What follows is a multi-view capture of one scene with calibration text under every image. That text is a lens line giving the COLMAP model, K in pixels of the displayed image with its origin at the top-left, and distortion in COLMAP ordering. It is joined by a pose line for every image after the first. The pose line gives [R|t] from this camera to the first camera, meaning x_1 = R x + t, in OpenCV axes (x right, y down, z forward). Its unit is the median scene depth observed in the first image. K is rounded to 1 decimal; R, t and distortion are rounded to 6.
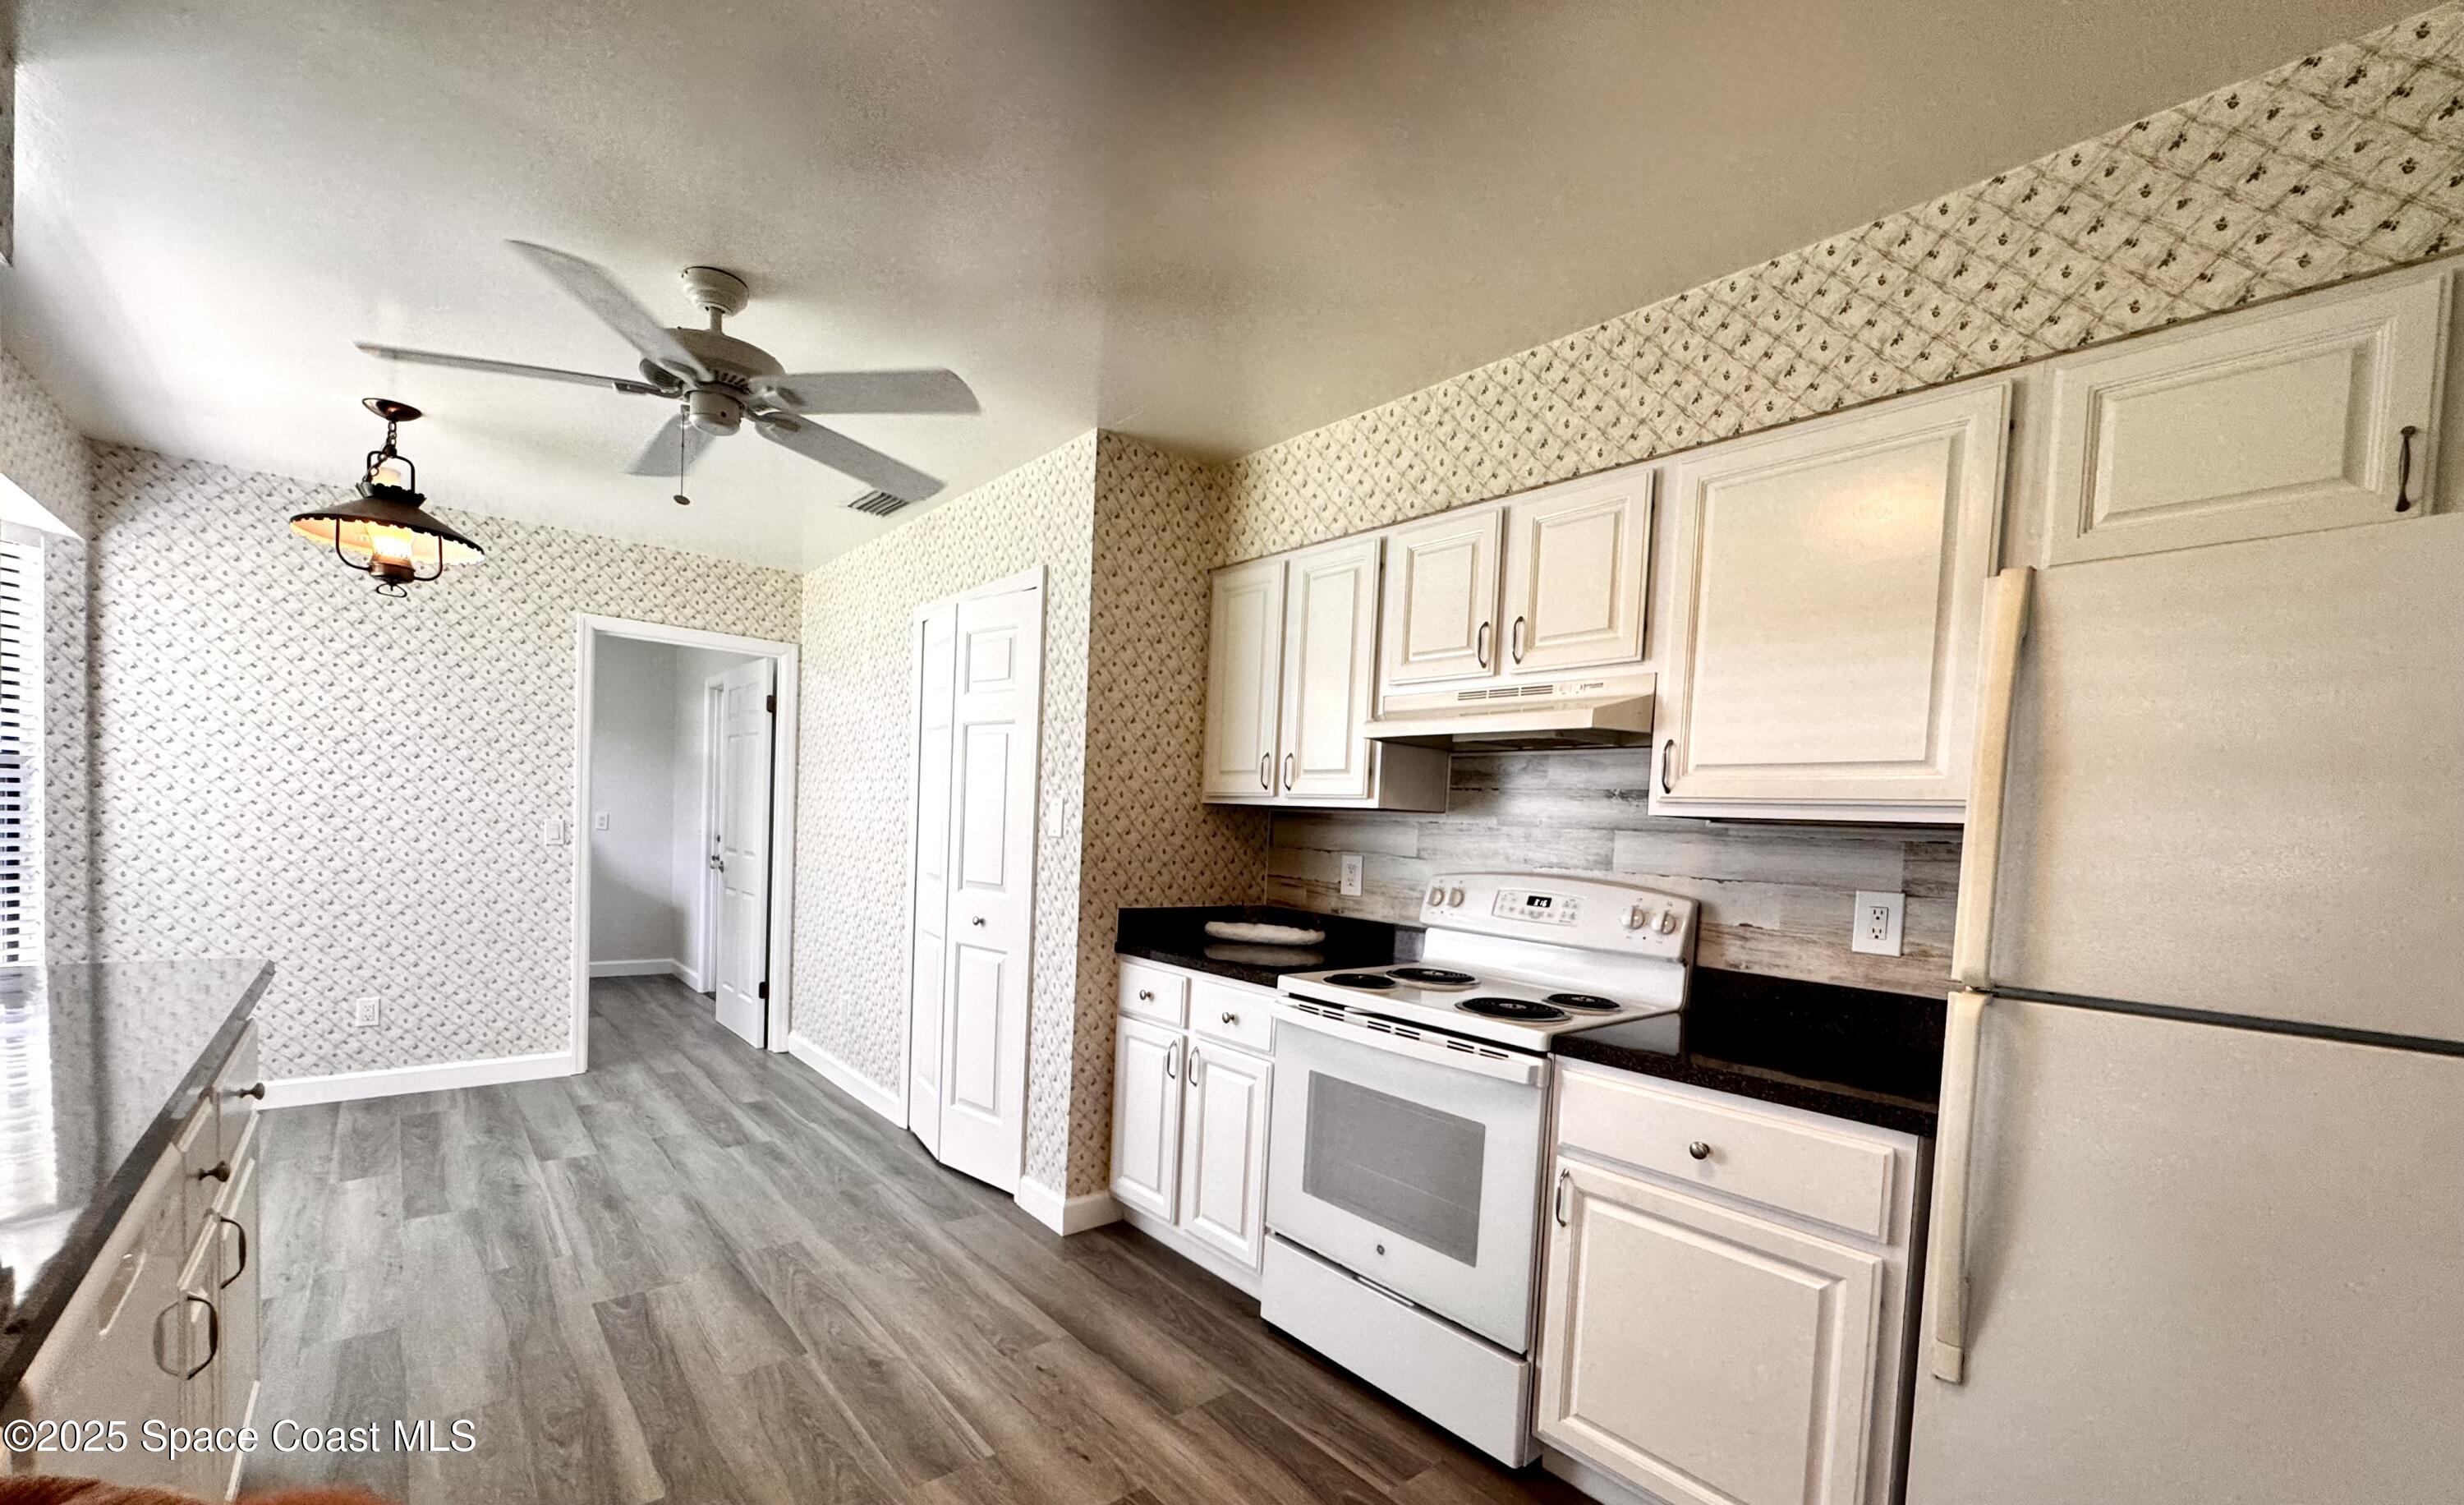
lens RADIAL K [[982.3, 0, 1228.1], [0, 982.3, 874.5], [0, 0, 1]] dist [-0.002053, 0.000065]
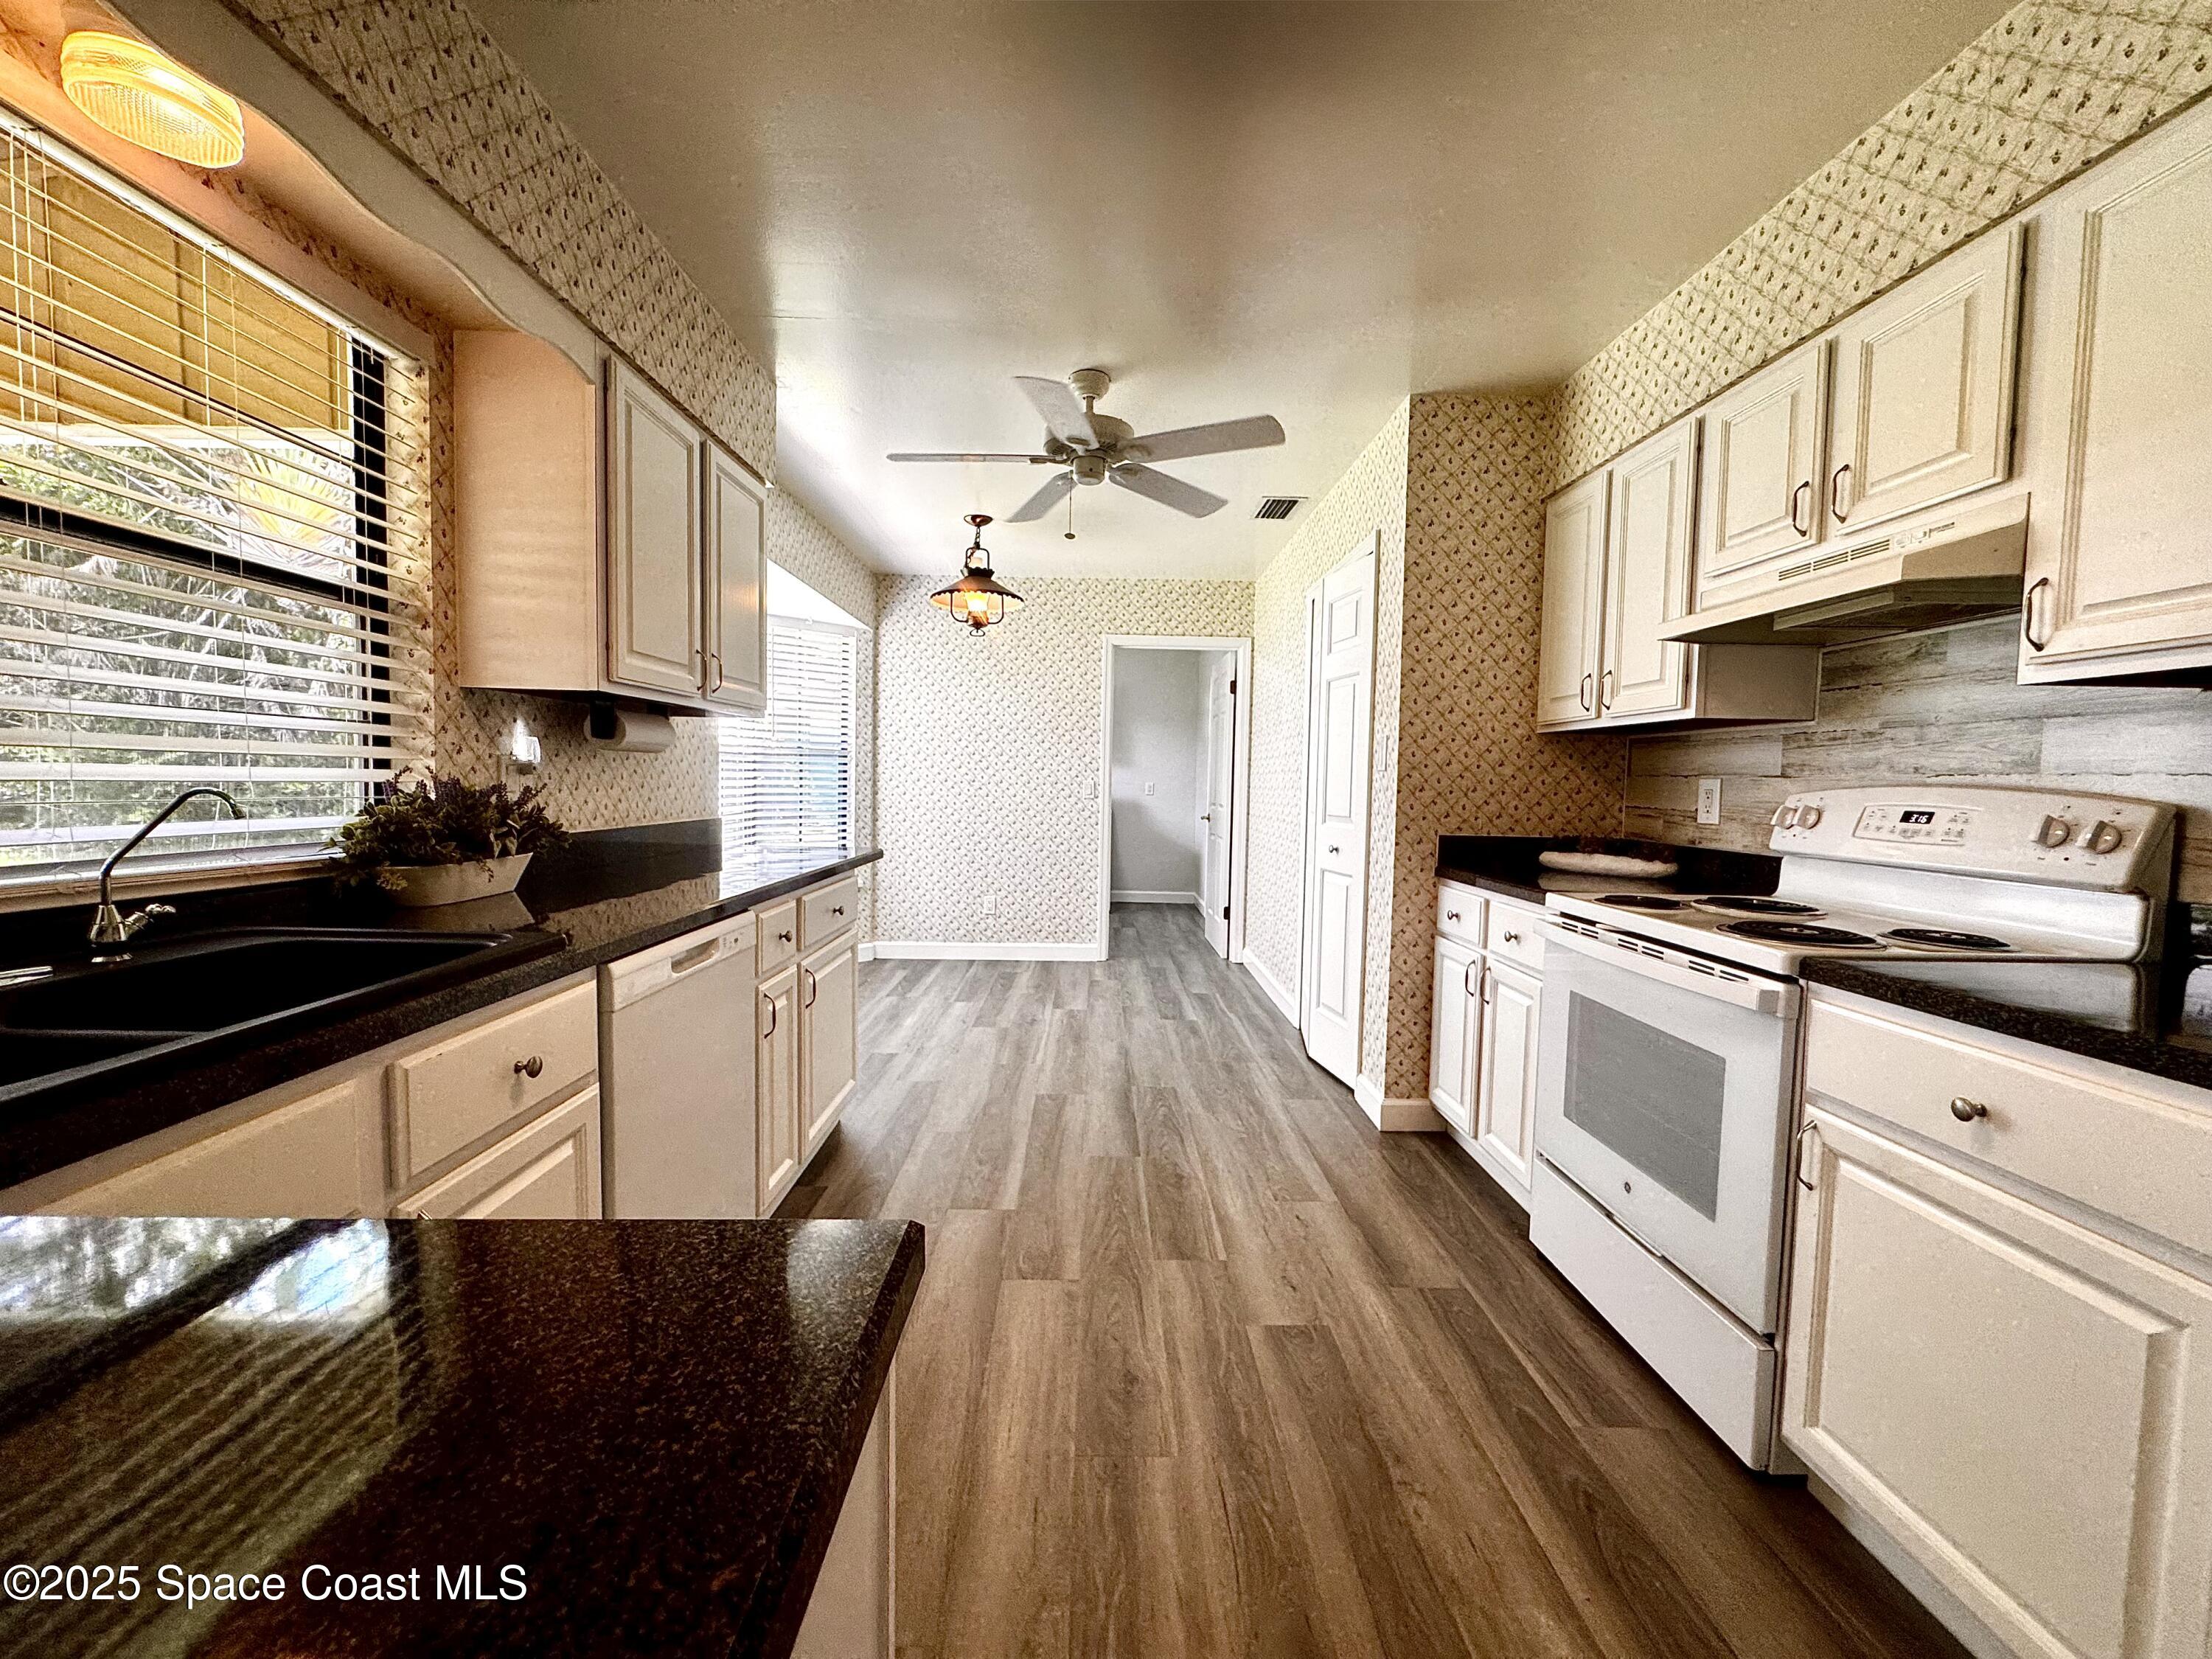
lens RADIAL K [[882.8, 0, 1106.0], [0, 882.8, 829.5], [0, 0, 1]] dist [-0.001280, -0.000231]
pose [[0.770667, 0.002125, -0.637235, 0.239775], [-0.014629, 0.999790, -0.014358, 0.051442], [0.637070, 0.020388, 0.770536, 0.034742]]
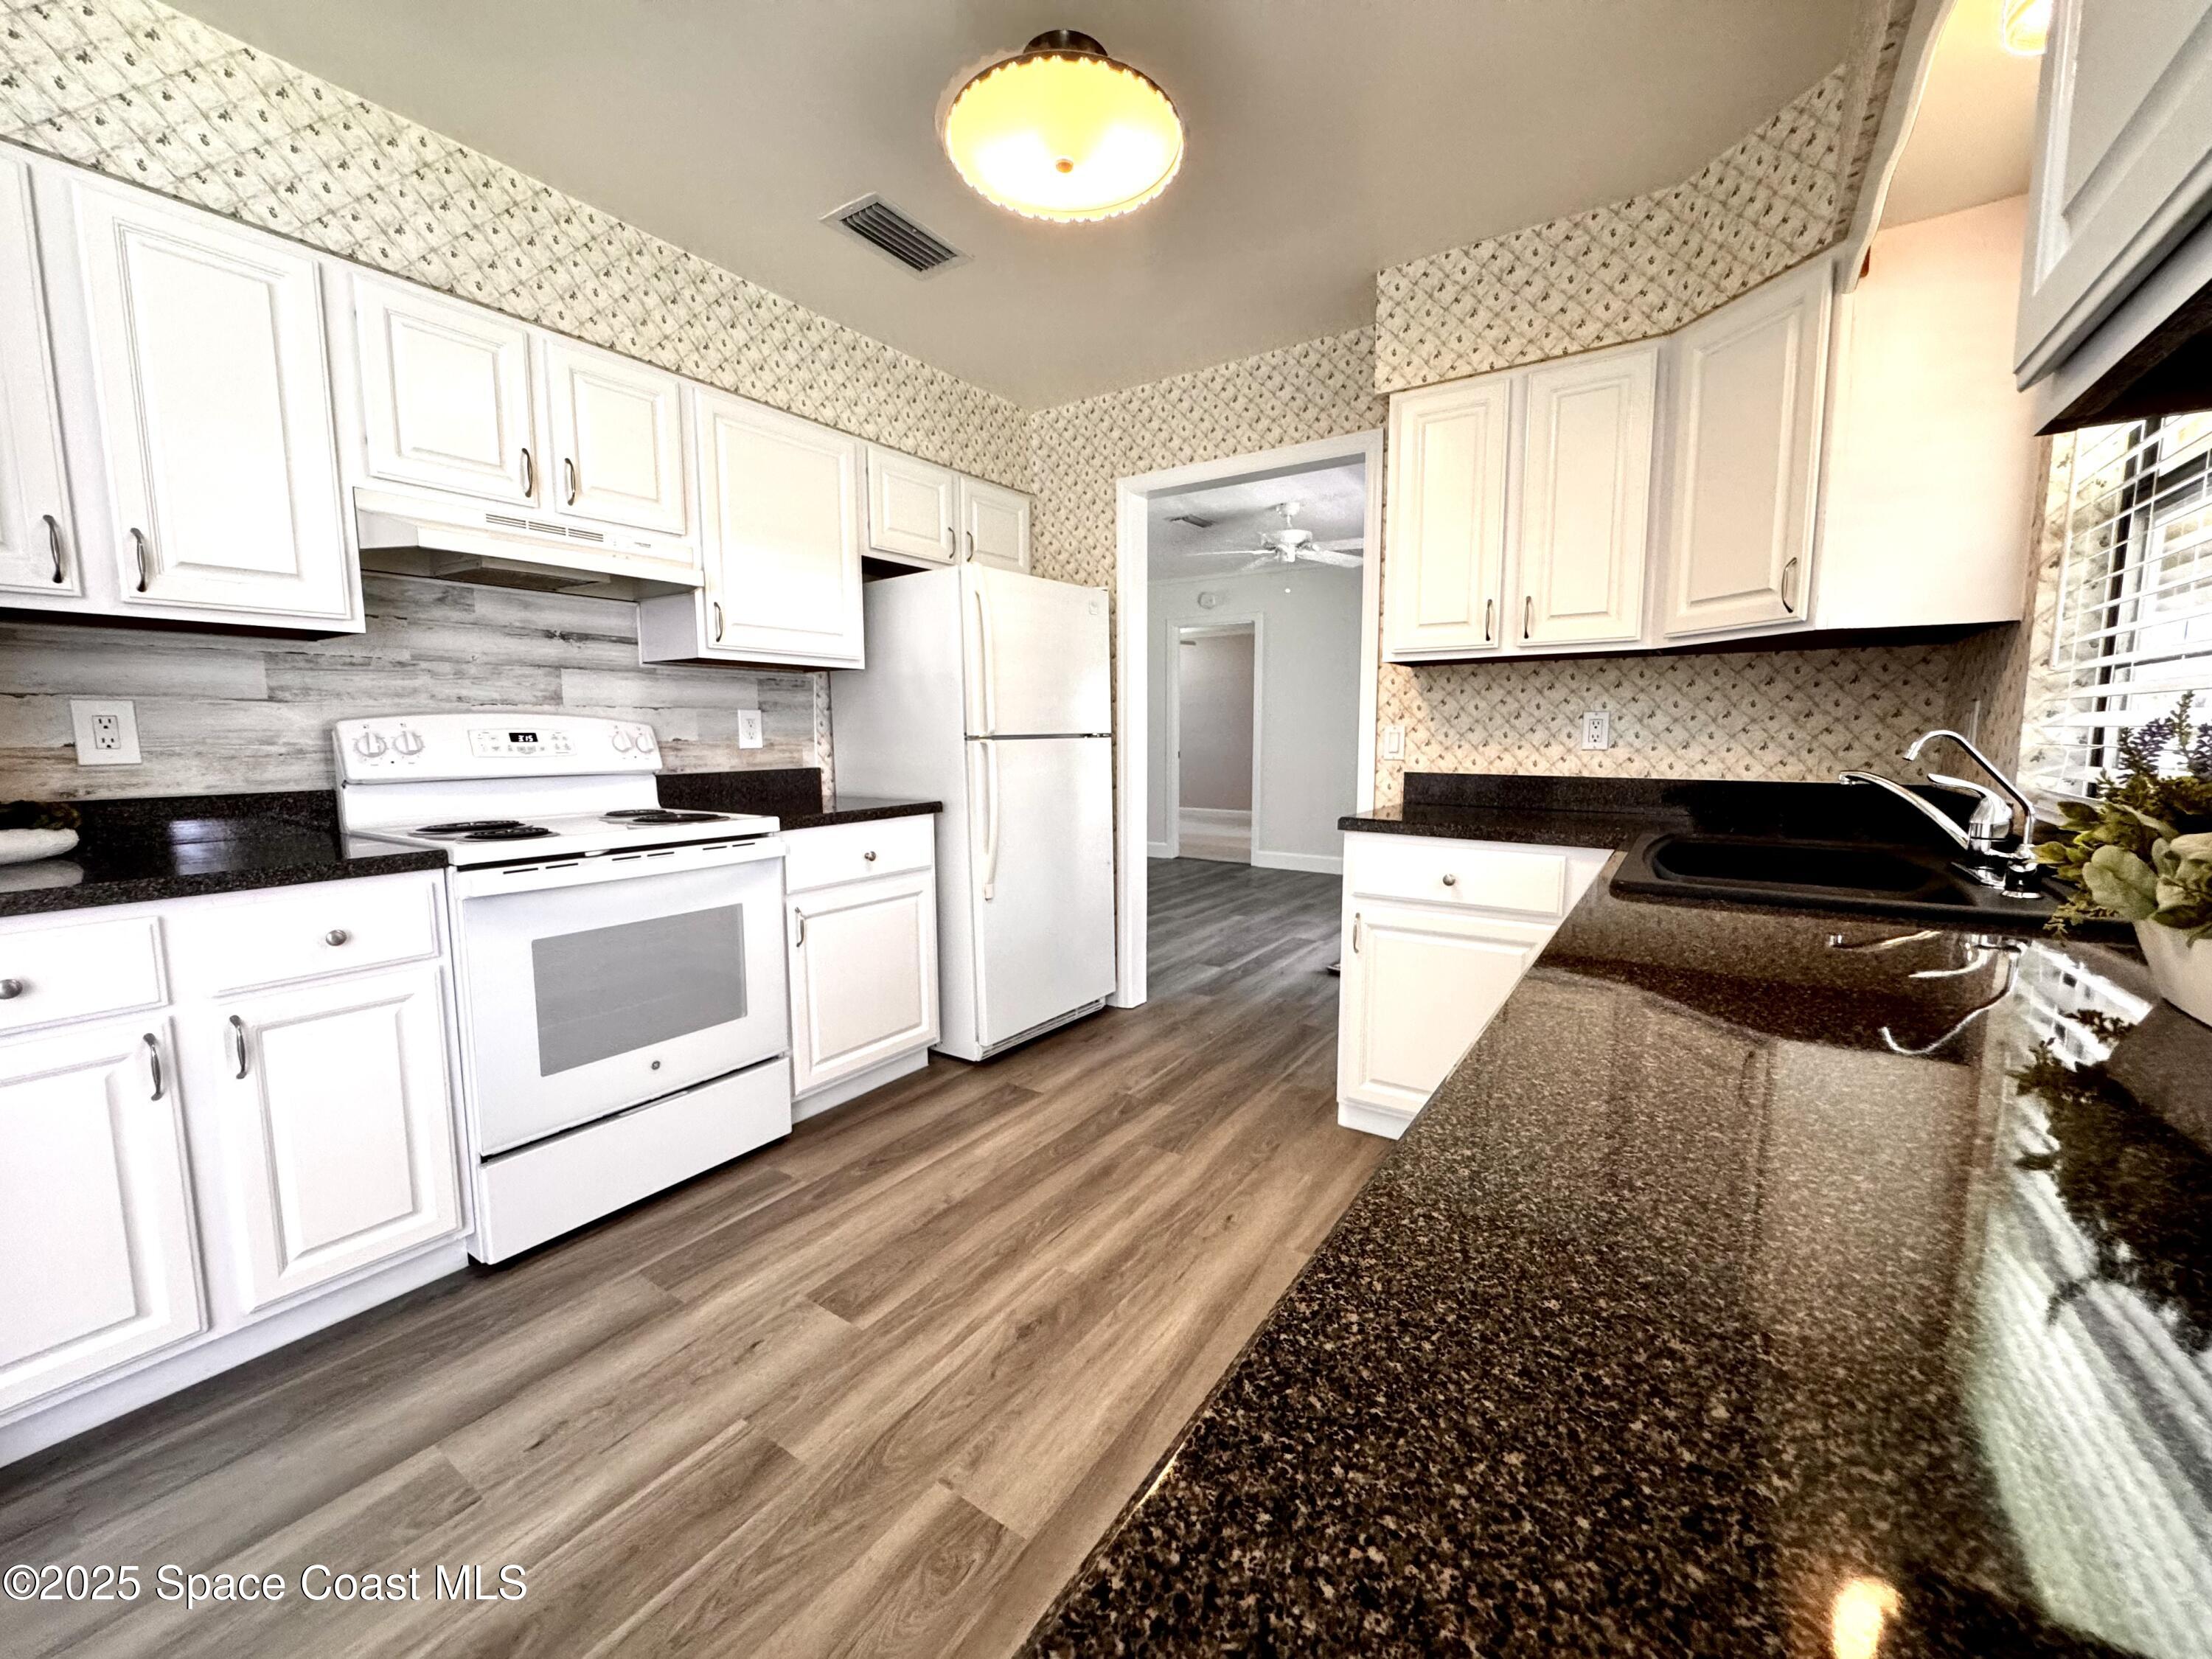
lens RADIAL K [[882.8, 0, 1106.0], [0, 882.8, 829.5], [0, 0, 1]] dist [-0.001280, -0.000231]
pose [[-0.270488, -0.154993, 0.950165, -0.664174], [0.039285, 0.984356, 0.171754, -0.010815], [-0.961922, 0.083785, -0.260168, 0.597973]]
